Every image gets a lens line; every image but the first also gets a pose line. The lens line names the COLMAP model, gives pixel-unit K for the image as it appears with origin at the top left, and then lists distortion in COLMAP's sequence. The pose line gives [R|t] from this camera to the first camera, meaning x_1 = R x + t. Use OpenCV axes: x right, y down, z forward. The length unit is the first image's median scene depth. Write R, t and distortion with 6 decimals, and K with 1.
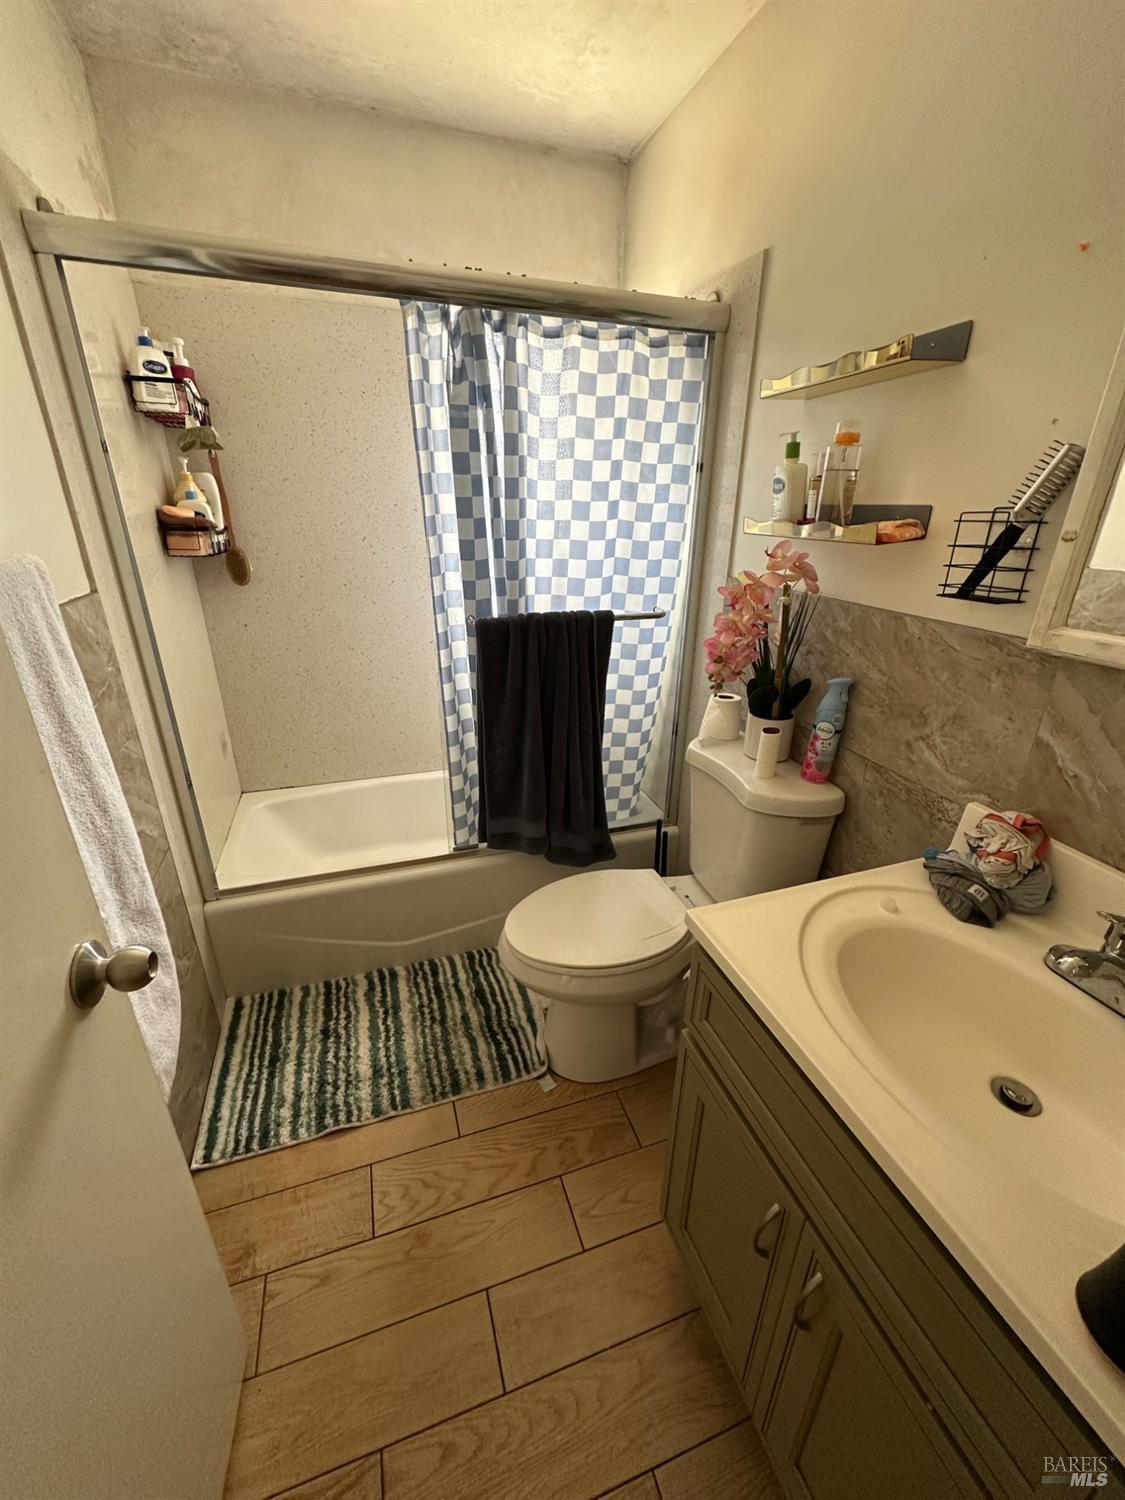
lens RADIAL K [[597.8, 0, 564.0], [0, 597.8, 748.8], [0, 0, 1]] dist [-0.004158, 0.001287]
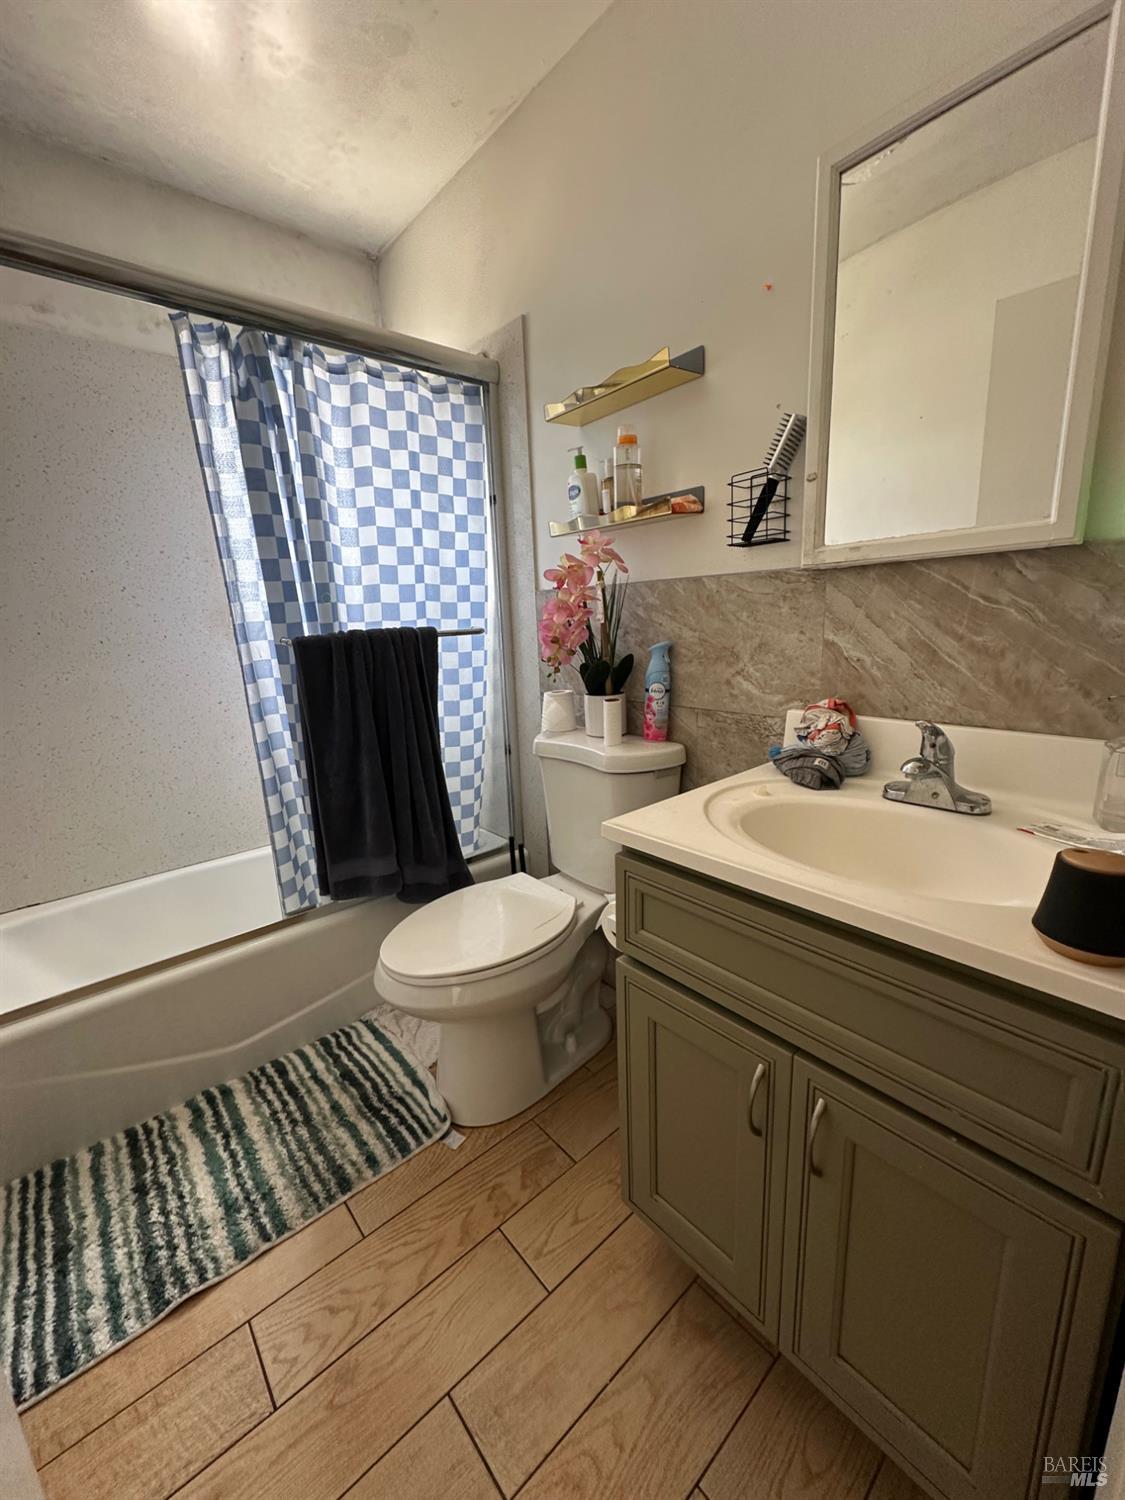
lens RADIAL K [[597.8, 0, 564.0], [0, 597.8, 748.8], [0, 0, 1]] dist [-0.004158, 0.001287]
pose [[0.923528, -0.134485, 0.359180, -0.118754], [0.194984, 0.971085, -0.137749, 0.166618], [-0.330269, 0.197249, 0.923047, 0.043276]]
